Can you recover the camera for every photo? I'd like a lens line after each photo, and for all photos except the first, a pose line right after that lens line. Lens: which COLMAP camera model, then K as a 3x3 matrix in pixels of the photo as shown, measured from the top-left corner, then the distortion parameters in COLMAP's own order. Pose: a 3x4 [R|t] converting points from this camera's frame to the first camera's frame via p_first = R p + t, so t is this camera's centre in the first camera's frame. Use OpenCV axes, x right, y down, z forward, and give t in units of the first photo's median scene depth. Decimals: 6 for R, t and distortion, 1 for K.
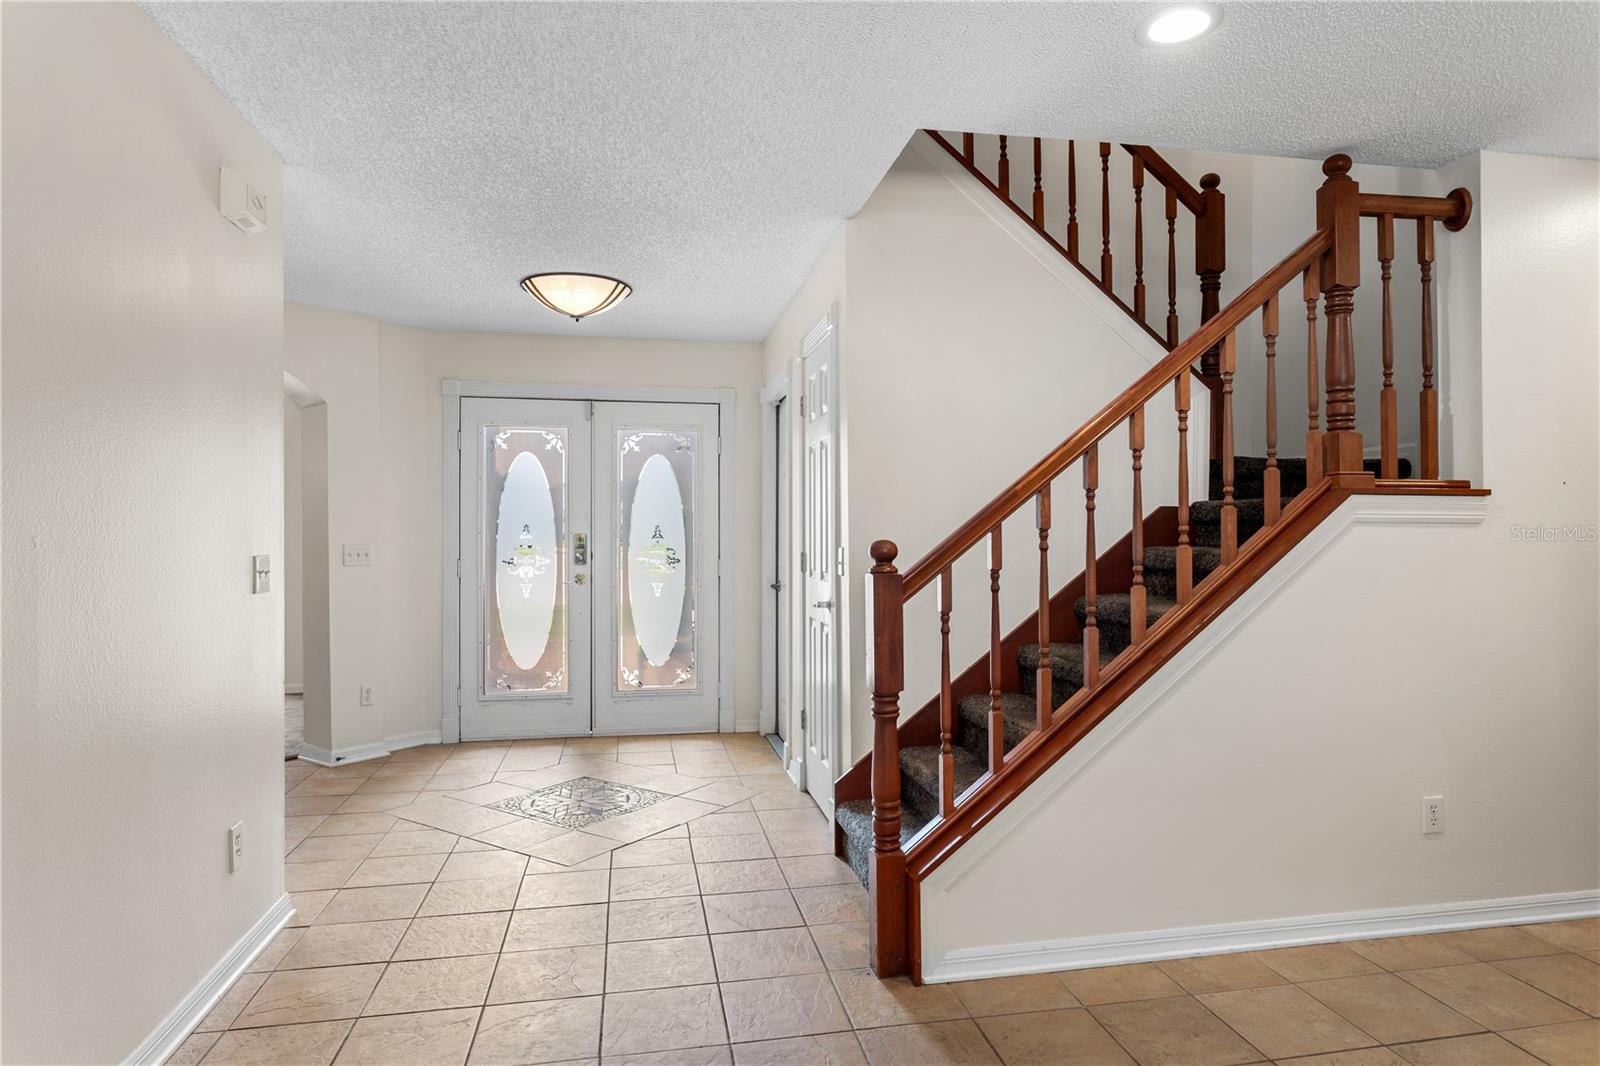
lens RADIAL K [[923.1, 0, 797.9], [0, 923.1, 534.5], [0, 0, 1]] dist [-0.000182, 0.000536]
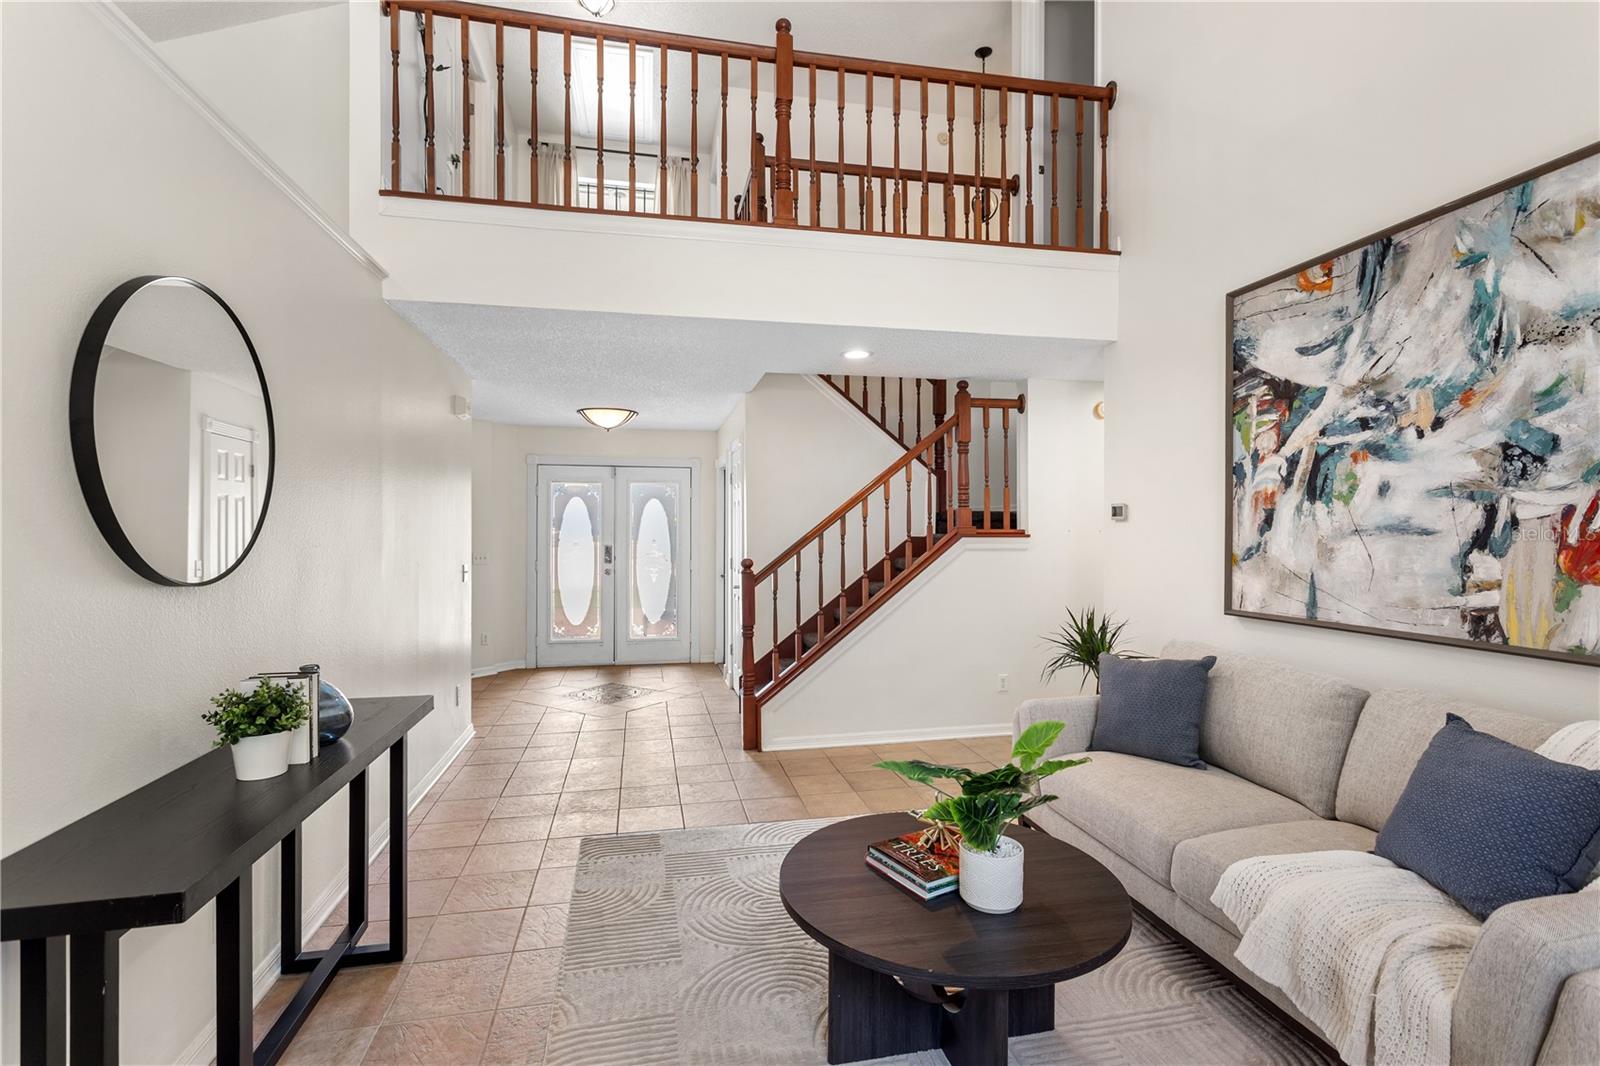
lens RADIAL K [[757.2, 0, 796.9], [0, 757.2, 530.0], [0, 0, 1]] dist [0.005059, 0.001327]
pose [[0.999739, 0.002099, 0.022729, 0.152890], [-0.002111, 0.999998, 0.000483, -0.057930], [-0.022728, -0.000531, 0.999742, -0.766376]]
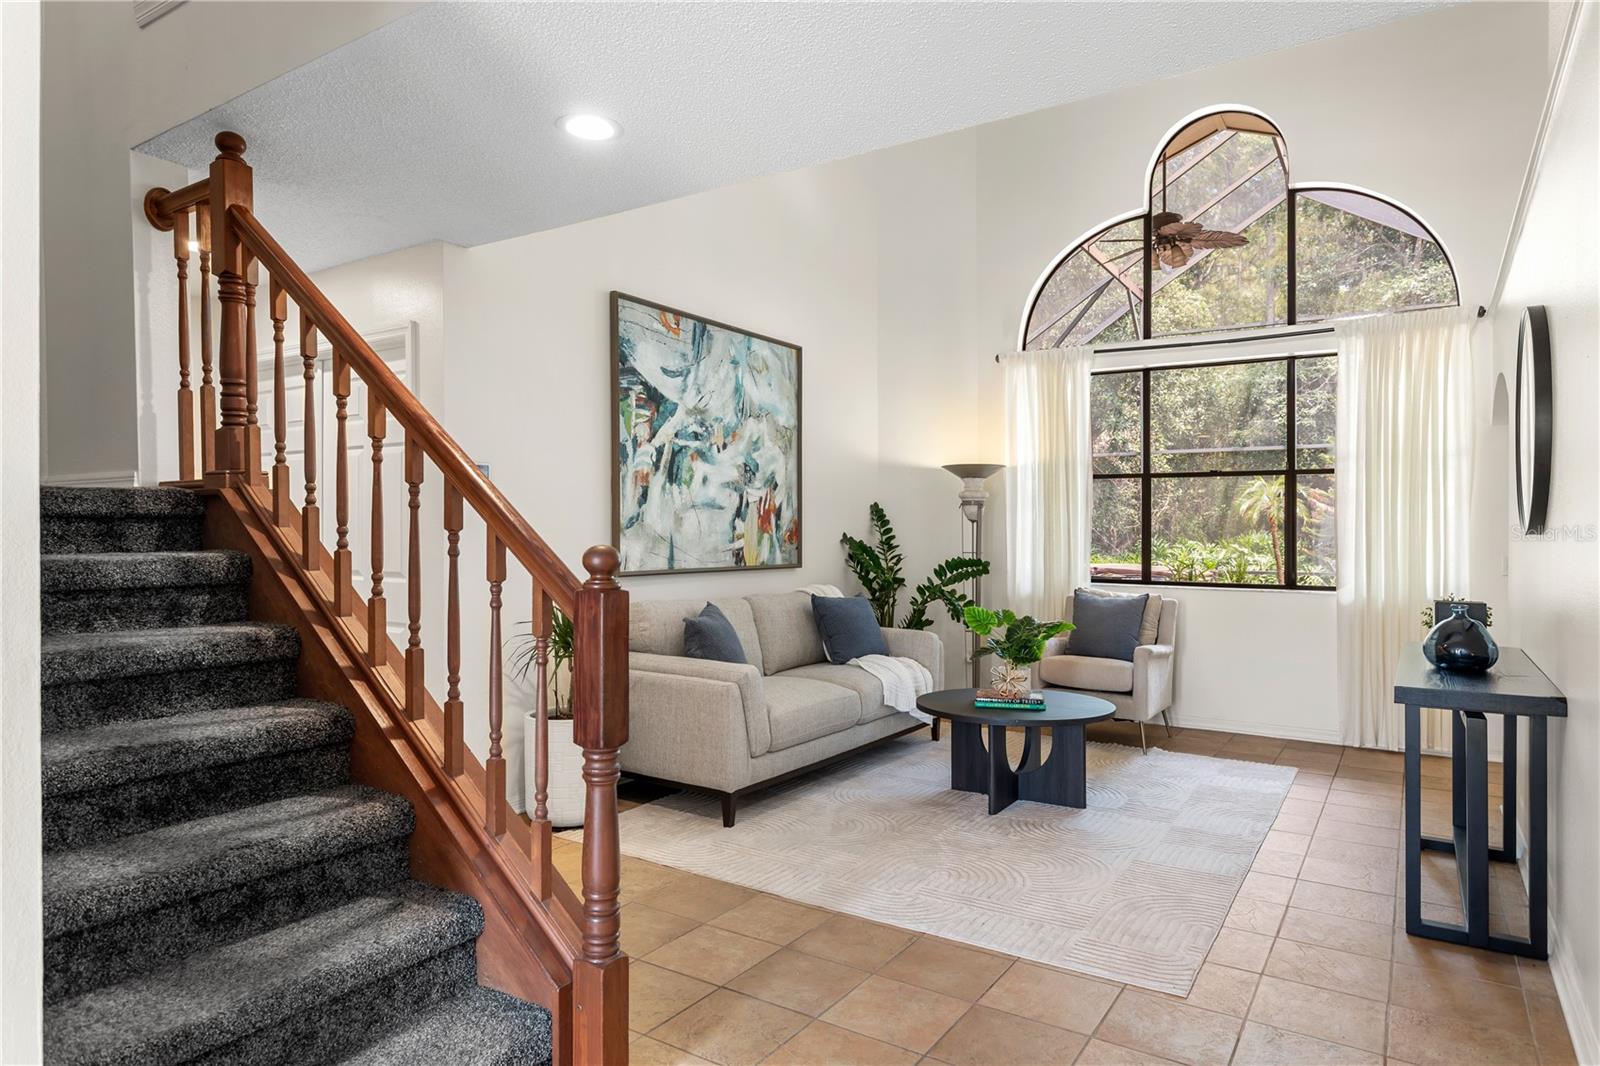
lens RADIAL K [[956.7, 0, 798.1], [0, 956.7, 532.4], [0, 0, 1]] dist [-0.042044, 0.037054]
pose [[-0.728439, -0.001301, 0.685109, -0.491906], [-0.004941, 0.999982, -0.003354, -0.003911], [-0.685093, -0.005828, -0.728433, 1.294424]]
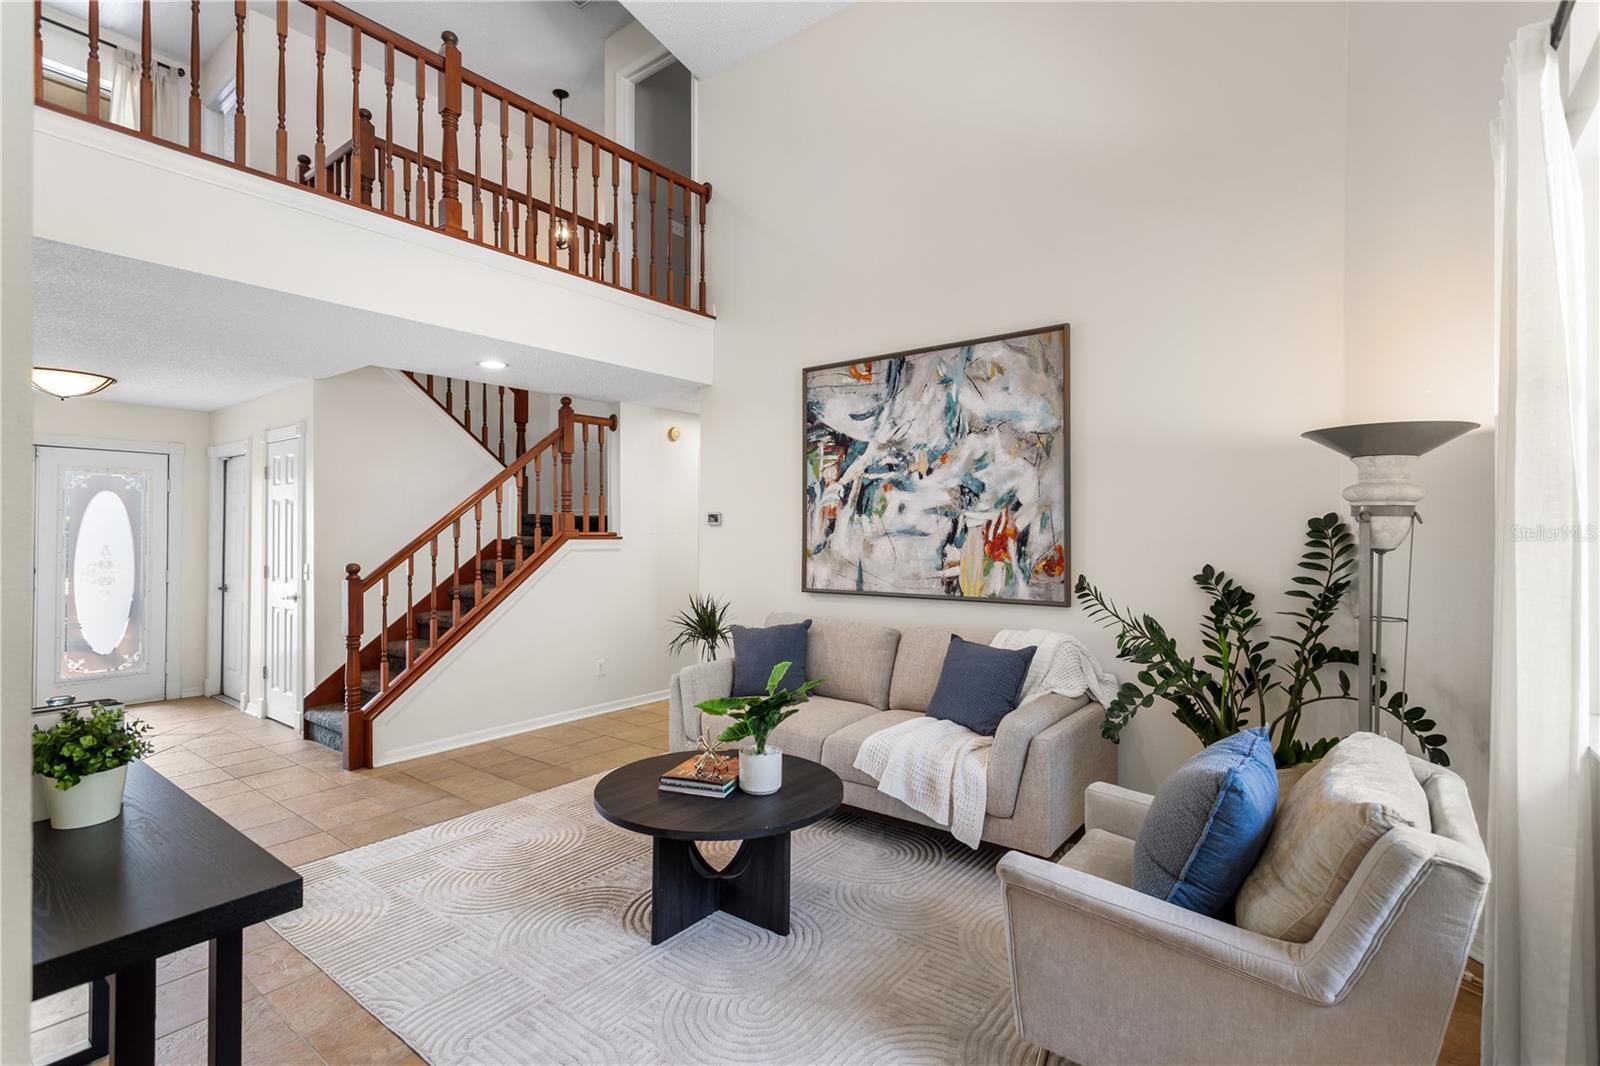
lens RADIAL K [[758.6, 0, 800.0], [0, 758.6, 525.7], [0, 0, 1]] dist [0.001440, 0.001199]
pose [[0.747277, 0.009736, 0.664441, -0.262016], [-0.003049, 0.999932, -0.011222, -0.056014], [-0.664506, 0.006360, 0.747256, -0.857935]]
